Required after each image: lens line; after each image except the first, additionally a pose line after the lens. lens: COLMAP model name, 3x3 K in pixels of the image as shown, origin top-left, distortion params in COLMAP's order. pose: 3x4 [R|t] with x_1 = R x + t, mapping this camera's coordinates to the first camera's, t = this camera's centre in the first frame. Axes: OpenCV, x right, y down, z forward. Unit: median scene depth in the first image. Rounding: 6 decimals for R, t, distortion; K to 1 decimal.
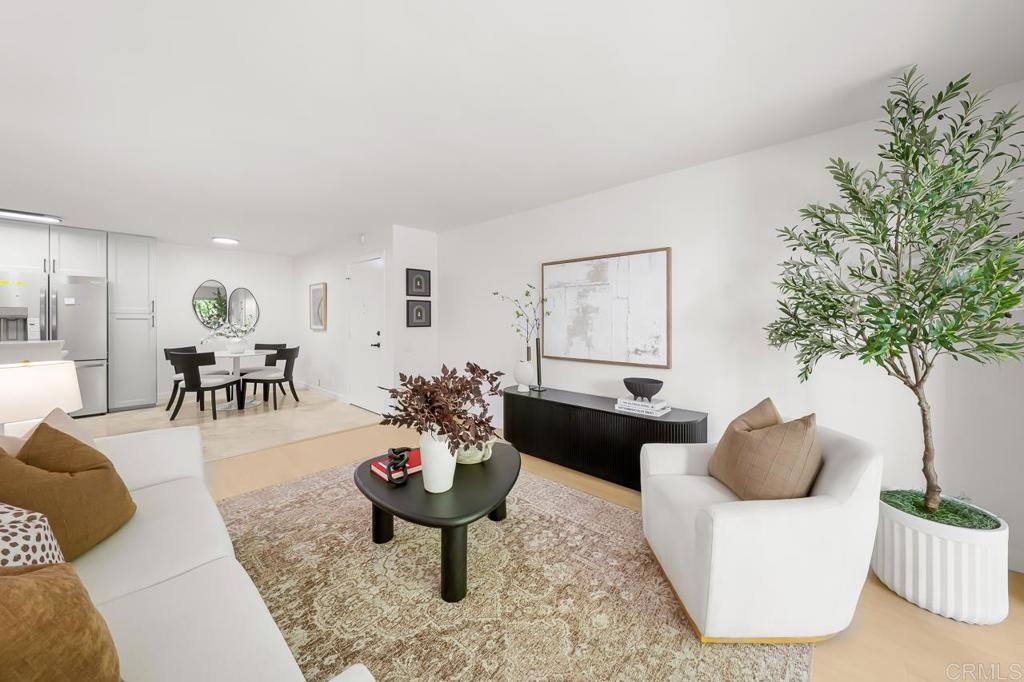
lens RADIAL K [[359.5, 0, 514.2], [0, 359.5, 323.2], [0, 0, 1]] dist [-0.000278, 0.000039]
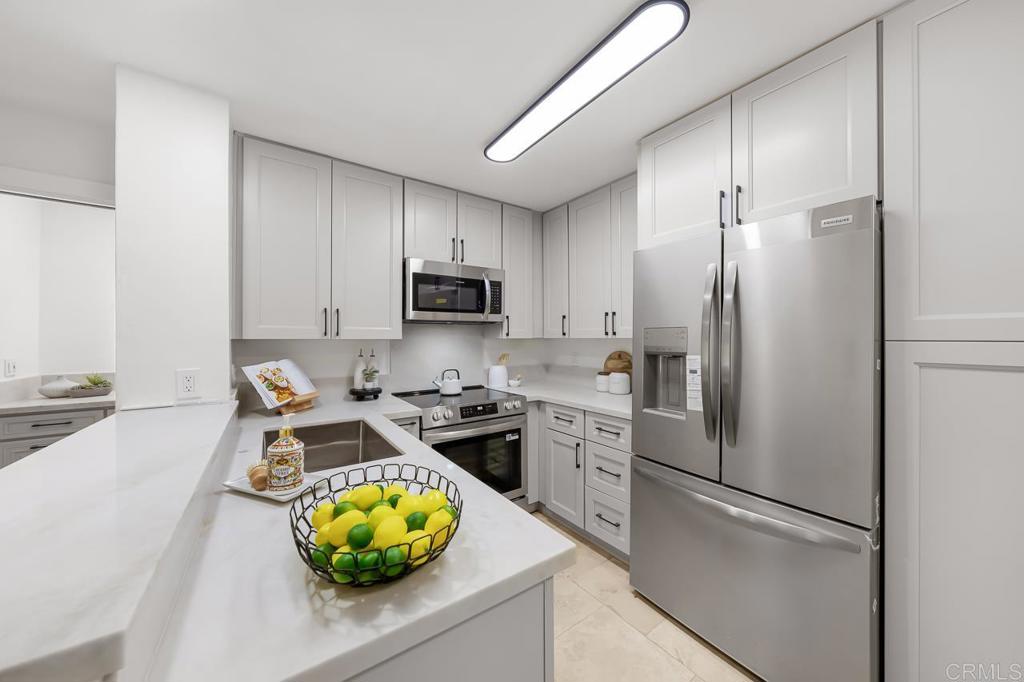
lens RADIAL K [[359.6, 0, 512.0], [0, 359.6, 341.0], [0, 0, 1]] dist [-0.001278, -0.000055]
pose [[-0.223805, 0.004899, -0.974622, -1.075429], [-0.006097, 0.999961, 0.006426, -0.034126], [0.974615, 0.007381, -0.223766, 1.039515]]
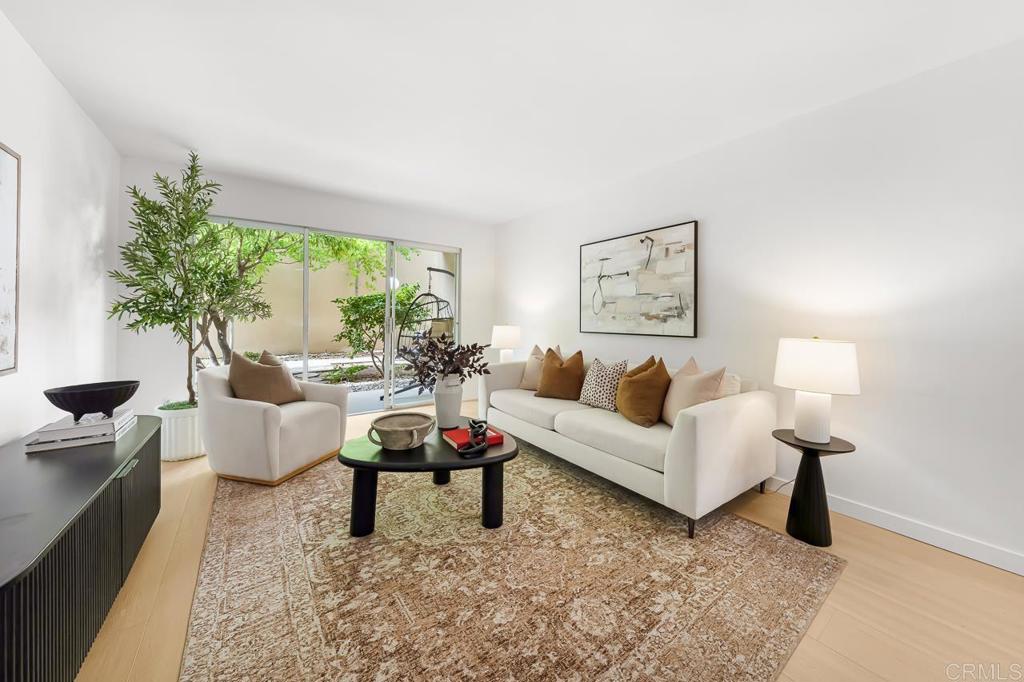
lens RADIAL K [[361.9, 0, 518.3], [0, 361.9, 318.5], [0, 0, 1]] dist [-0.000425, -0.000096]
pose [[-0.979779, -0.012506, 0.199689, -0.344501], [-0.010925, 0.999900, 0.009019, 0.023923], [-0.199782, 0.006655, -0.979818, 1.074389]]
